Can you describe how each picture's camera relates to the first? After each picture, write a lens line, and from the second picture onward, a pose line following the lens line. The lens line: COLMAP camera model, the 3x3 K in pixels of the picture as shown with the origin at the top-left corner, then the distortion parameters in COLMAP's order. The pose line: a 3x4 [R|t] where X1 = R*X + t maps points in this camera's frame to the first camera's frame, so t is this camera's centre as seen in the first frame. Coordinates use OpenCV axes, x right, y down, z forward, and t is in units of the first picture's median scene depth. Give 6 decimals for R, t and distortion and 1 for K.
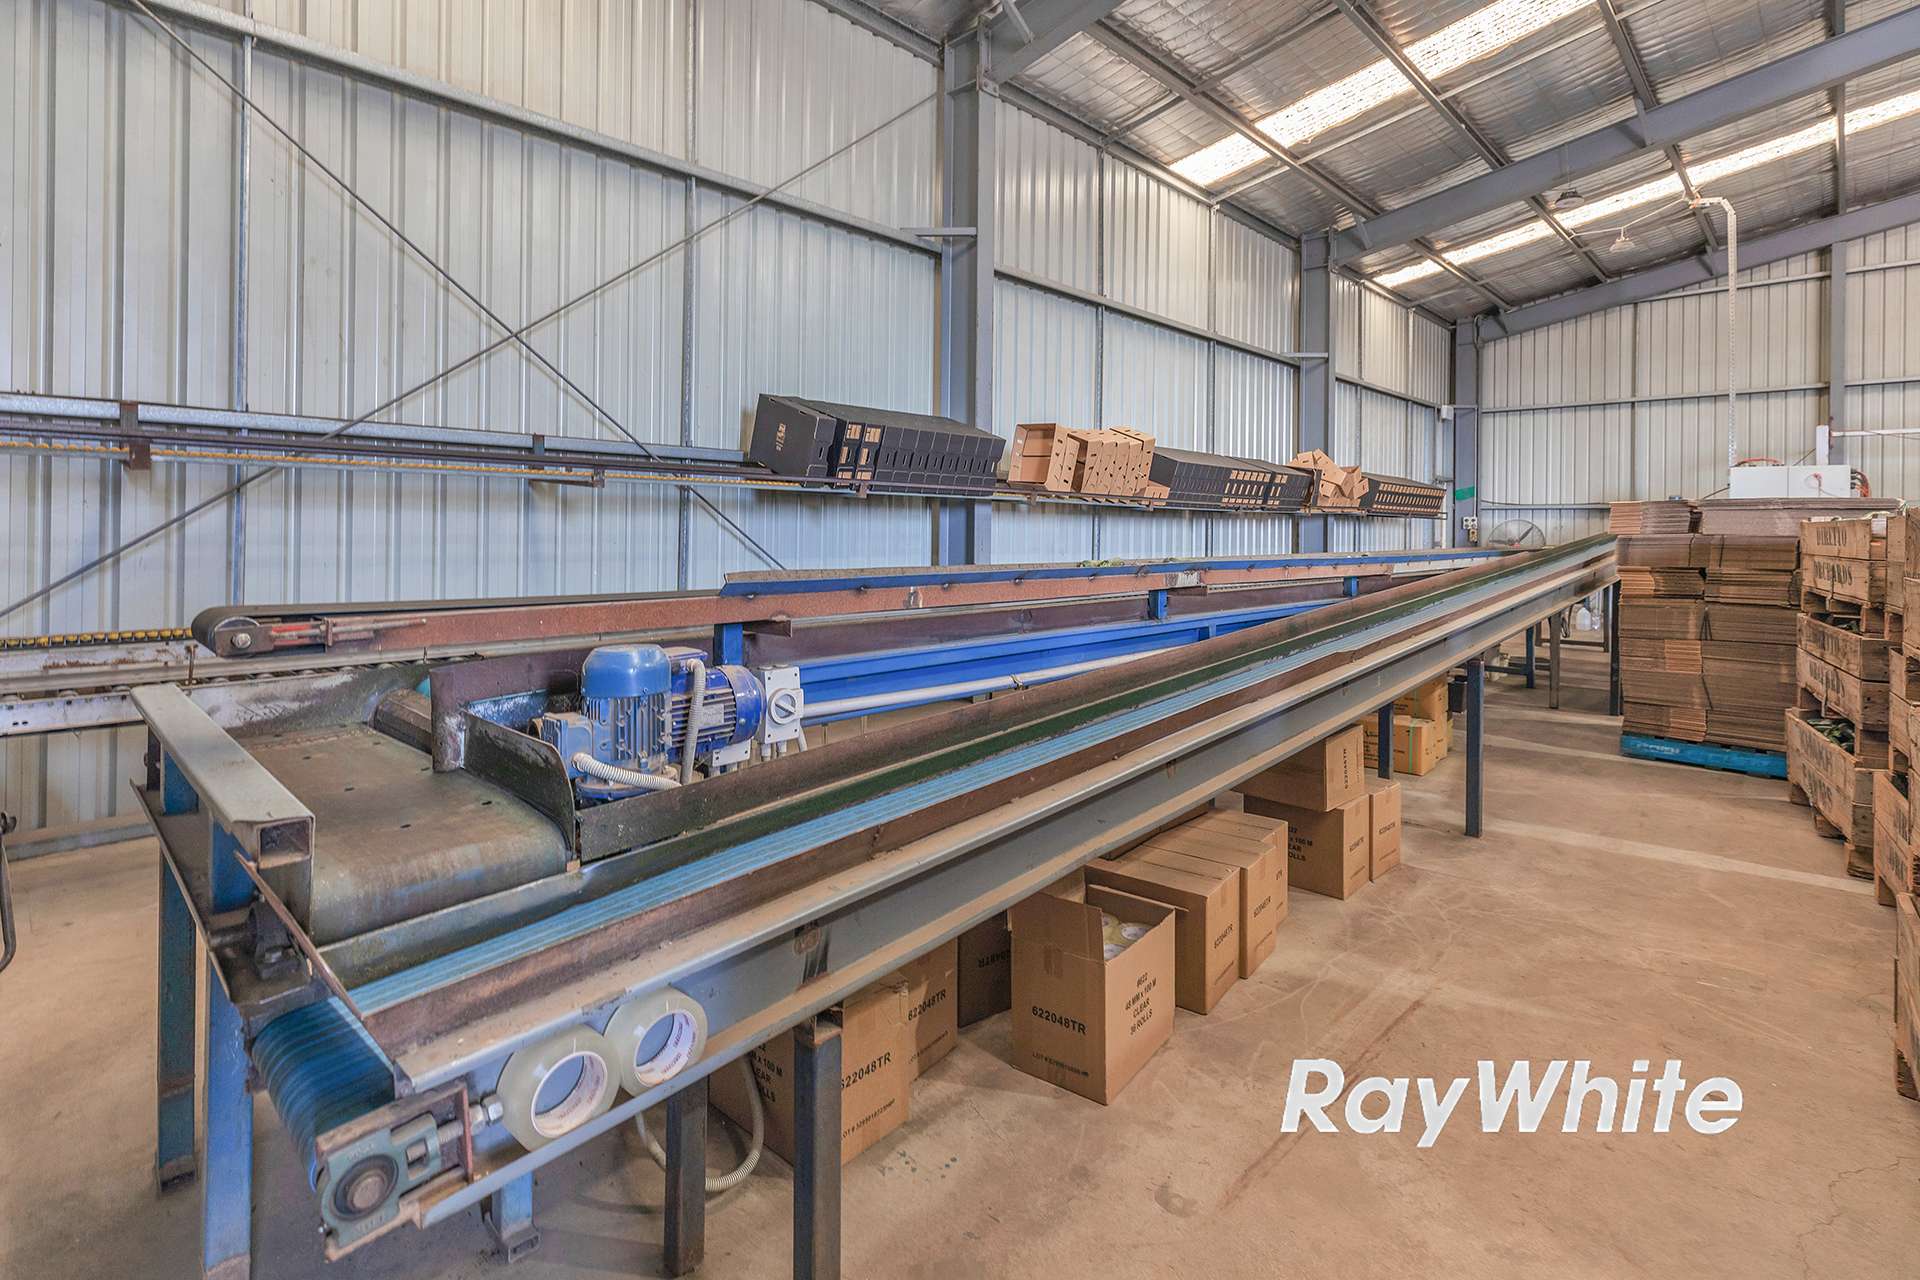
lens RADIAL K [[889.2, 0, 975.4], [0, 889.2, 550.5], [0, 0, 1]] dist [0.005197, 0.000191]
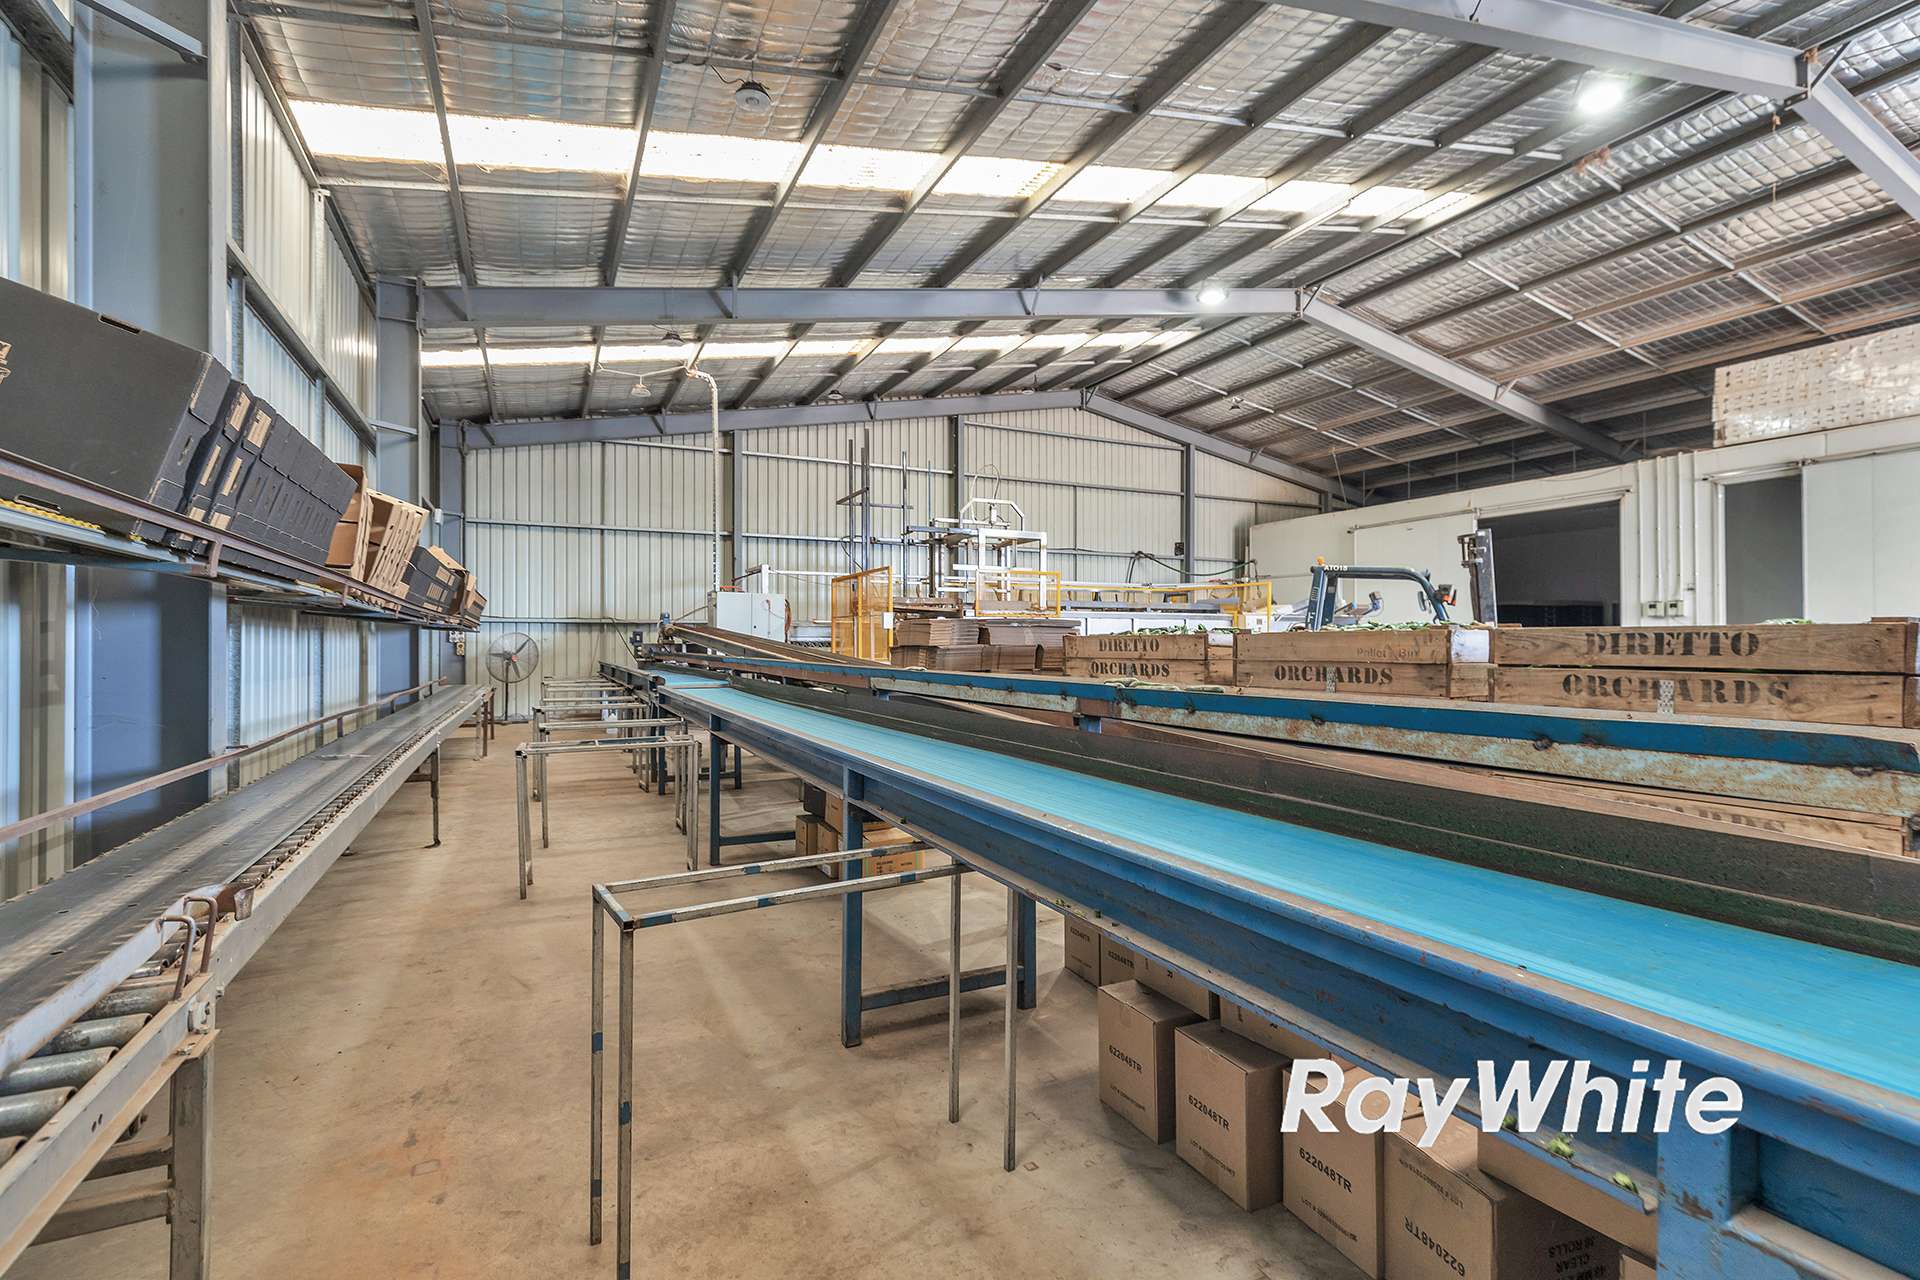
lens RADIAL K [[889.2, 0, 958.6], [0, 889.2, 589.1], [0, 0, 1]] dist [0.005197, 0.000191]
pose [[0.434234, 0.057010, 0.898995, -0.076533], [0.014969, 0.997401, -0.070480, -0.006759], [-0.900676, 0.044062, 0.432252, 0.134029]]
